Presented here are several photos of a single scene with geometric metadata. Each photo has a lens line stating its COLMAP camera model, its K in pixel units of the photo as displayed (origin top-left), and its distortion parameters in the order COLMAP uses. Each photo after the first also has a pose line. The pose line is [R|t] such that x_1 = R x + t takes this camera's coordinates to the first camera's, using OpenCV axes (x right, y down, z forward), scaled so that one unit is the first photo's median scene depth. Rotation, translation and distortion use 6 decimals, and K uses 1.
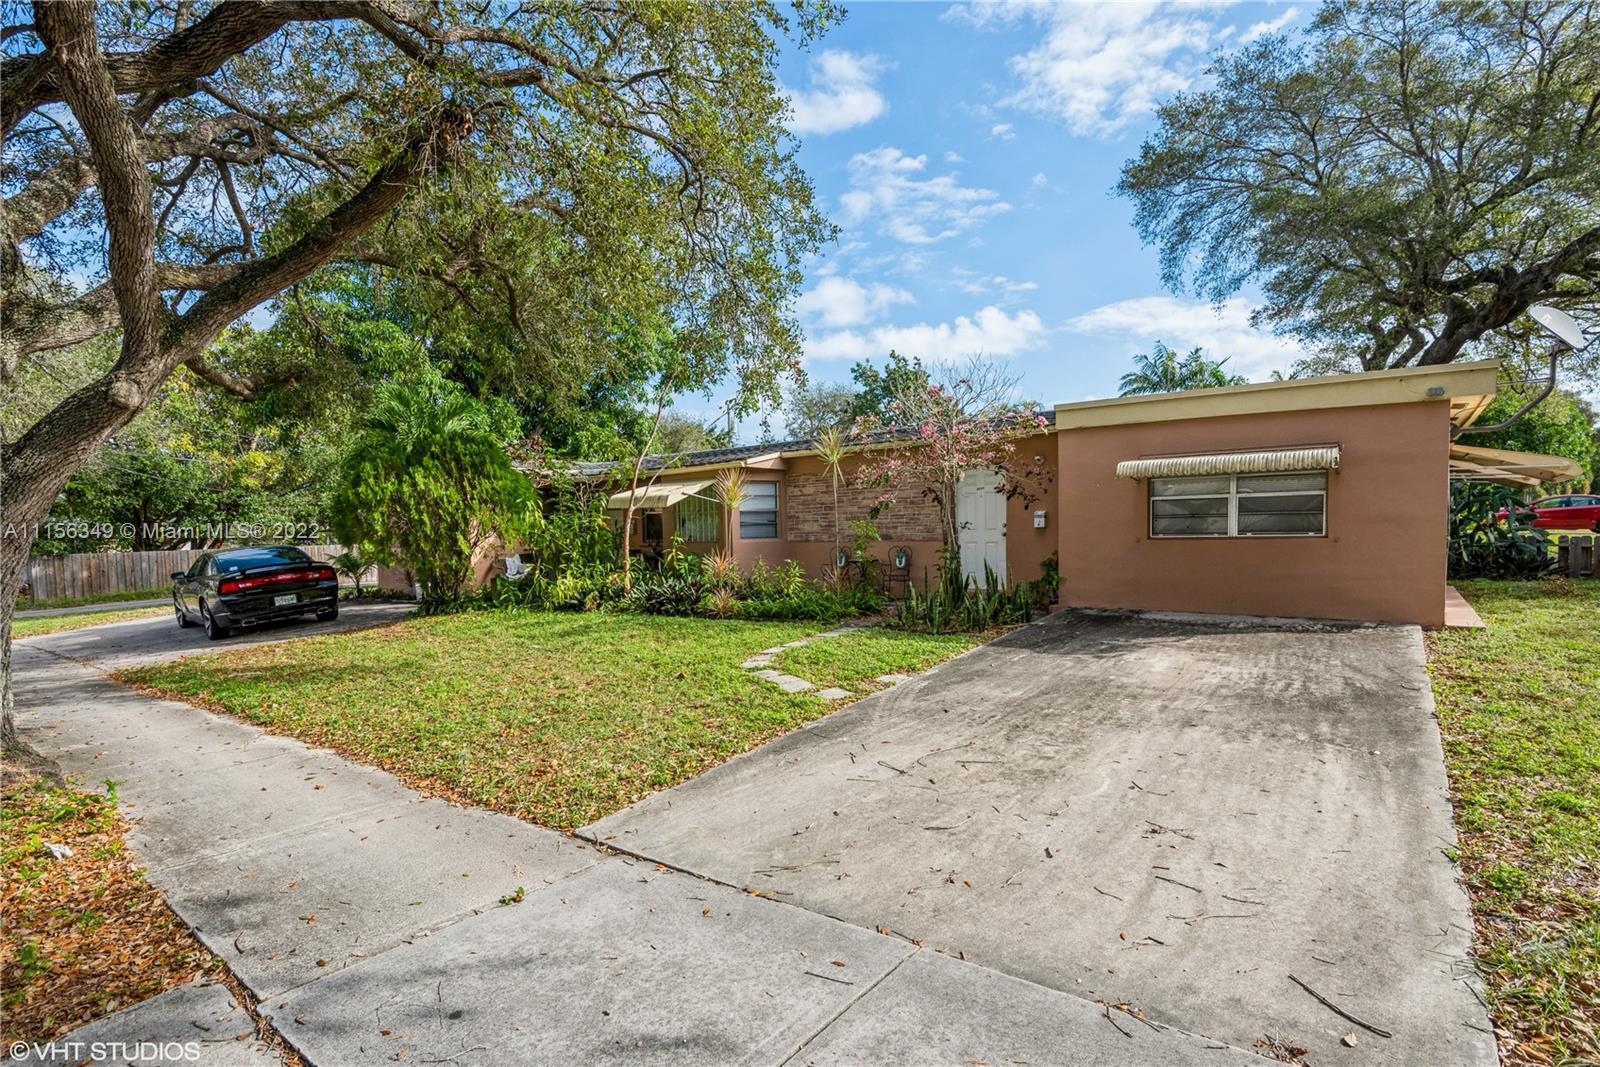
lens RADIAL K [[786.1, 0, 799.9], [0, 786.1, 543.9], [0, 0, 1]] dist [0.000086, -0.000138]
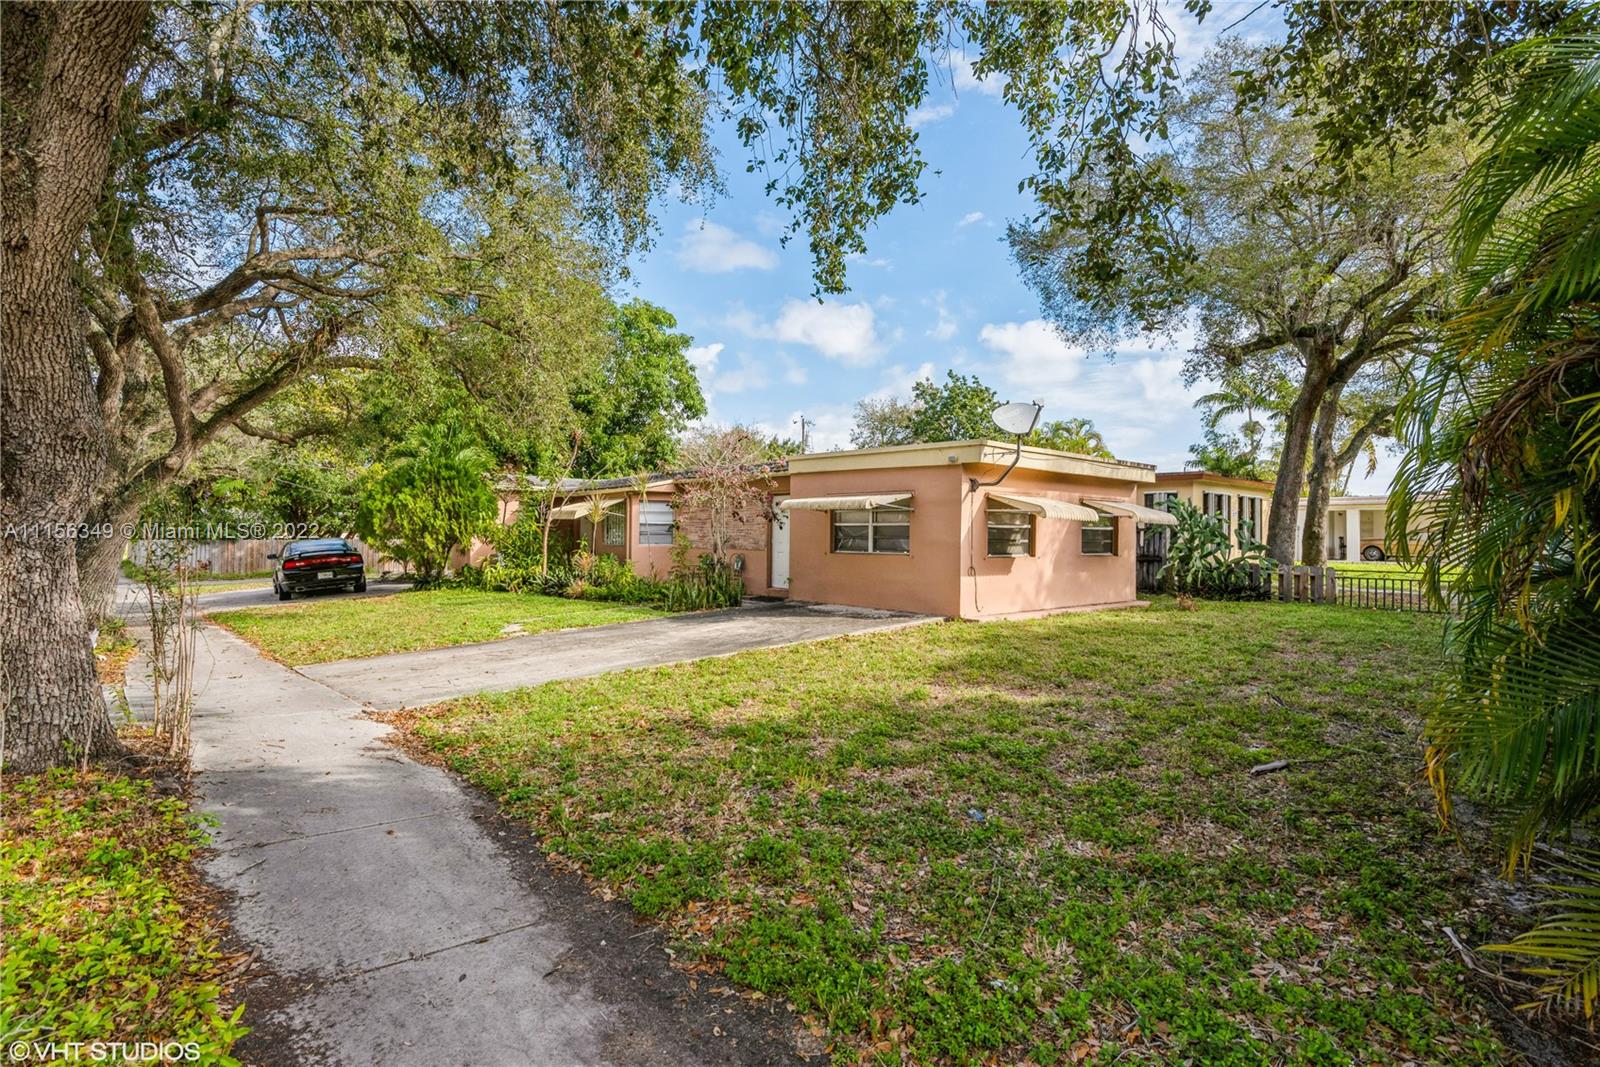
lens RADIAL K [[815.3, 0, 800.9], [0, 815.3, 527.8], [0, 0, 1]] dist [-0.001458, -0.000049]
pose [[0.982693, 0.029568, -0.182868, 0.492572], [-0.035090, 0.999018, -0.027035, -0.007594], [0.181889, 0.032984, 0.982766, -0.340659]]
